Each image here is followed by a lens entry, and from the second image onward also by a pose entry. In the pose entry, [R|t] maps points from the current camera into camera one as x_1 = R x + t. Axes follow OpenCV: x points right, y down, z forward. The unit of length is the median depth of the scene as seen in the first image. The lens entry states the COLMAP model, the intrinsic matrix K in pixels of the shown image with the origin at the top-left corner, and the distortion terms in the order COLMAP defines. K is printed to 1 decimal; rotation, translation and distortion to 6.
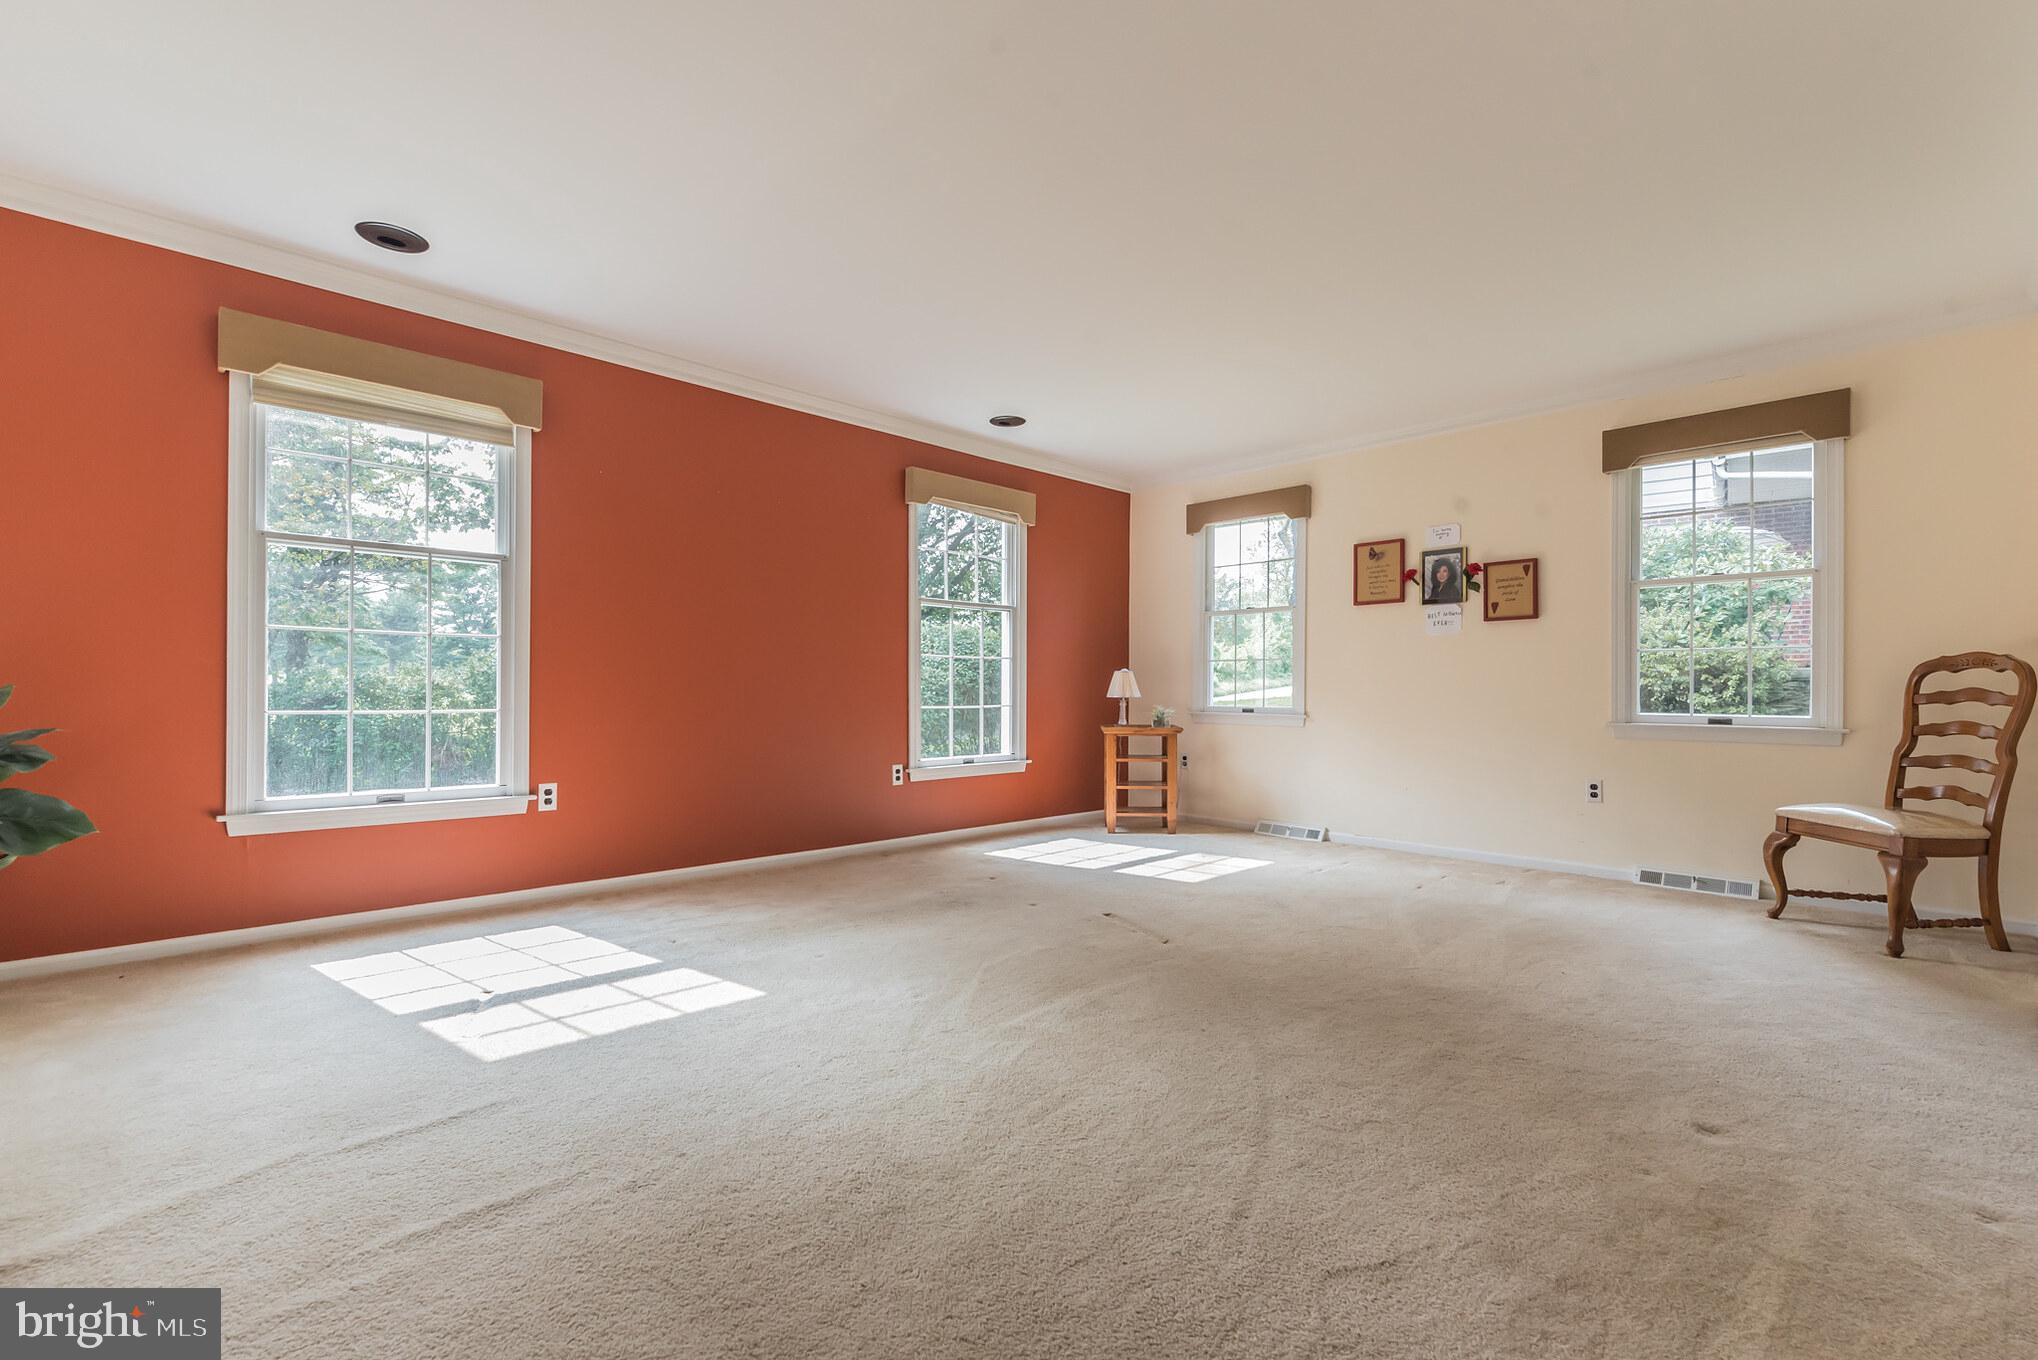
lens RADIAL K [[893.4, 0, 1019.9], [0, 893.4, 679.5], [0, 0, 1]] dist [0.001689, -0.000015]
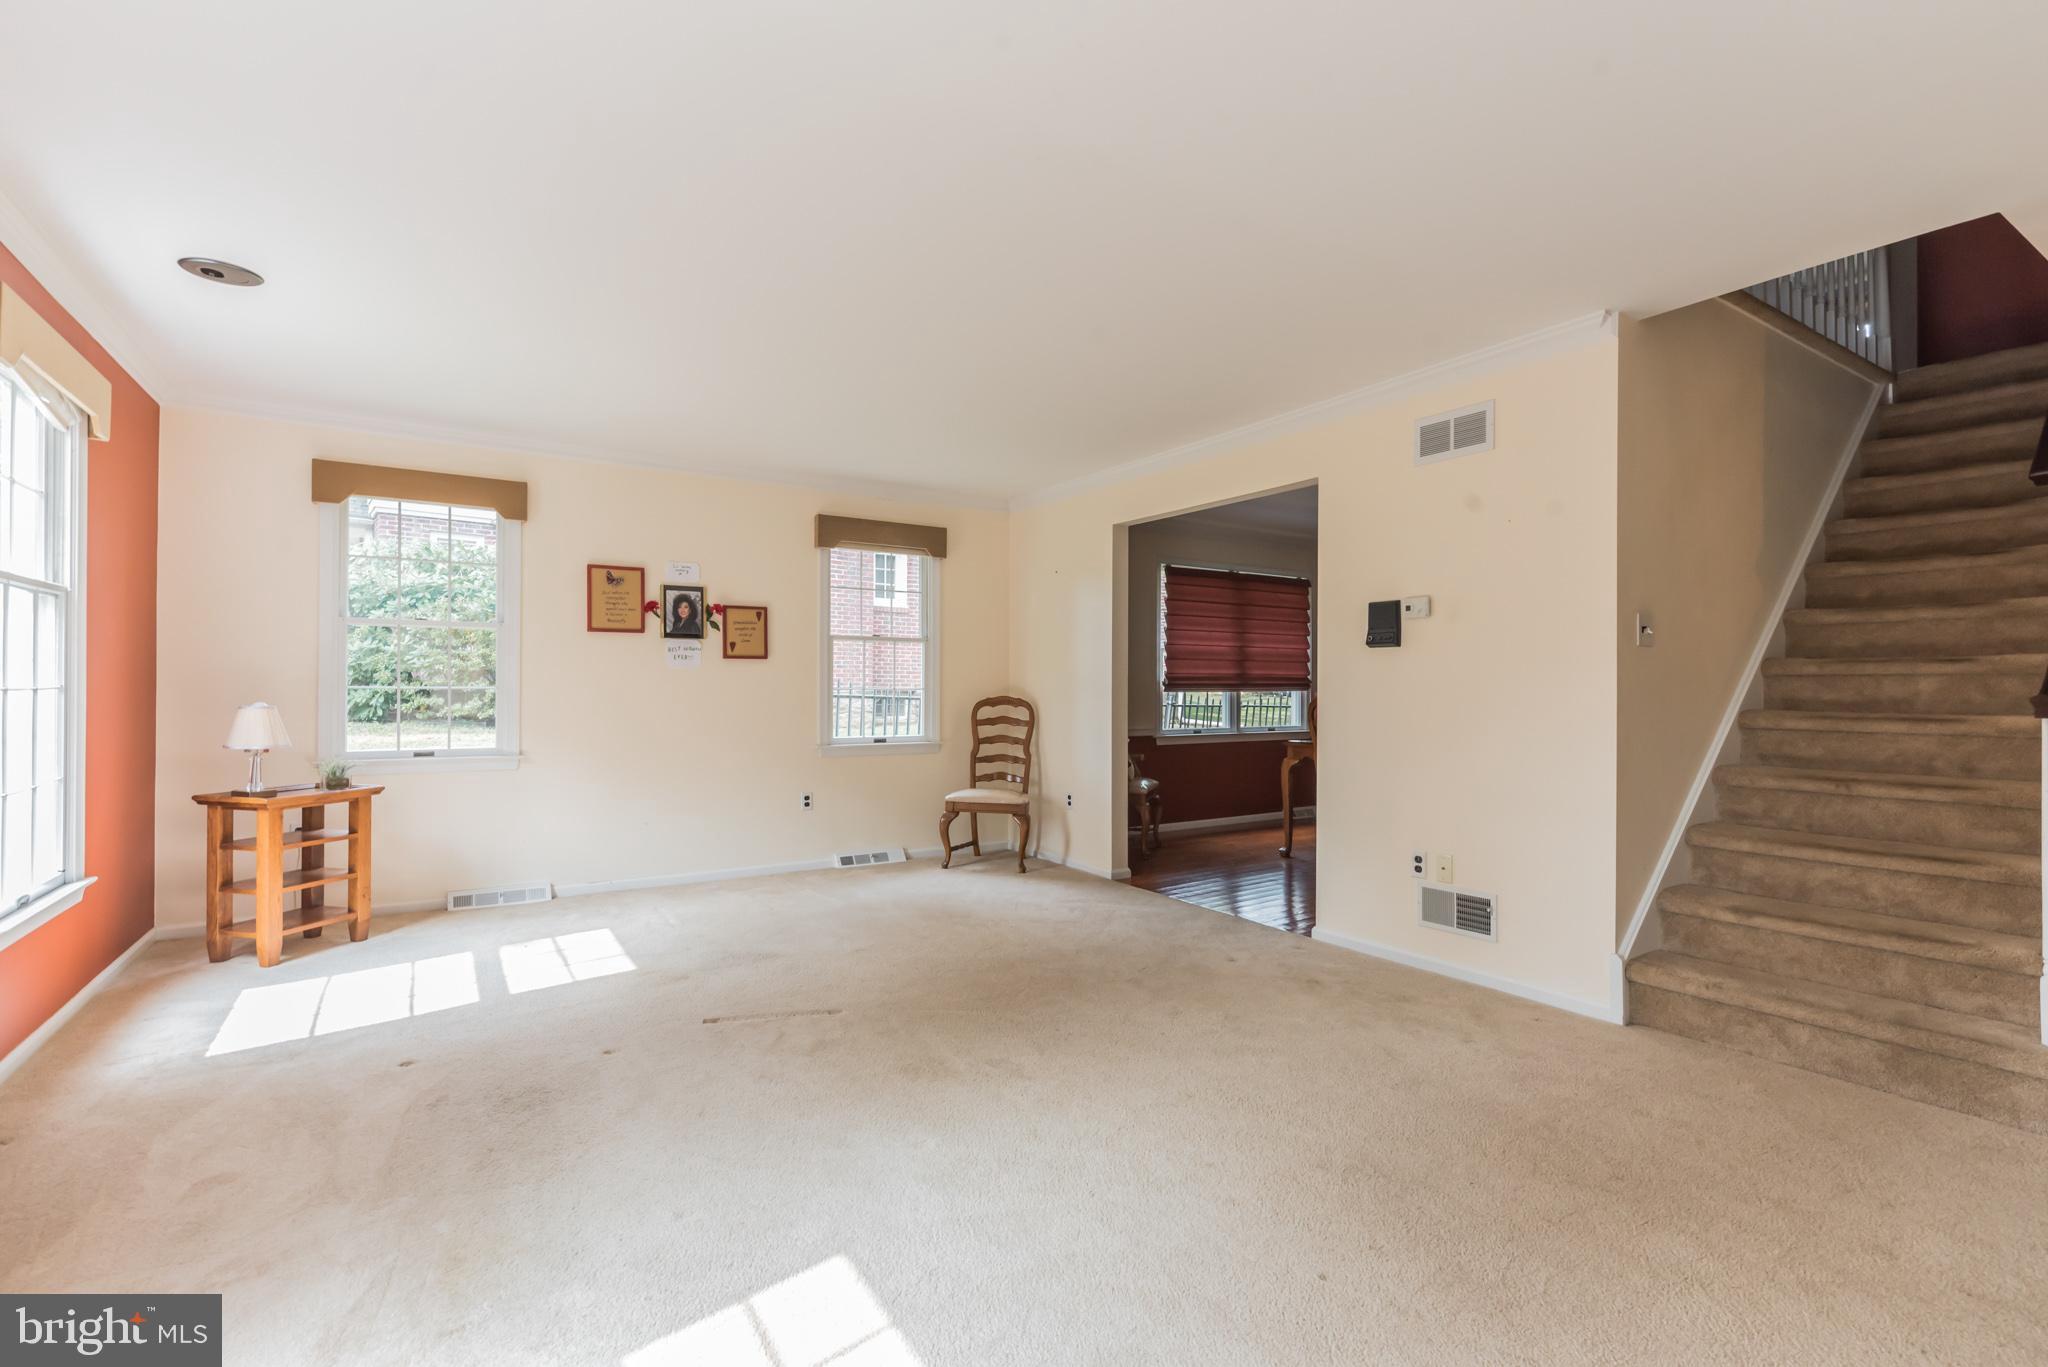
lens RADIAL K [[929.9, 0, 1028.2], [0, 929.9, 689.5], [0, 0, 1]] dist [0.003108, 0.000183]
pose [[0.190224, -0.002418, 0.981738, -0.522441], [-0.011032, 0.999929, 0.004601, -0.036795], [-0.981679, -0.011706, 0.190184, 0.419535]]
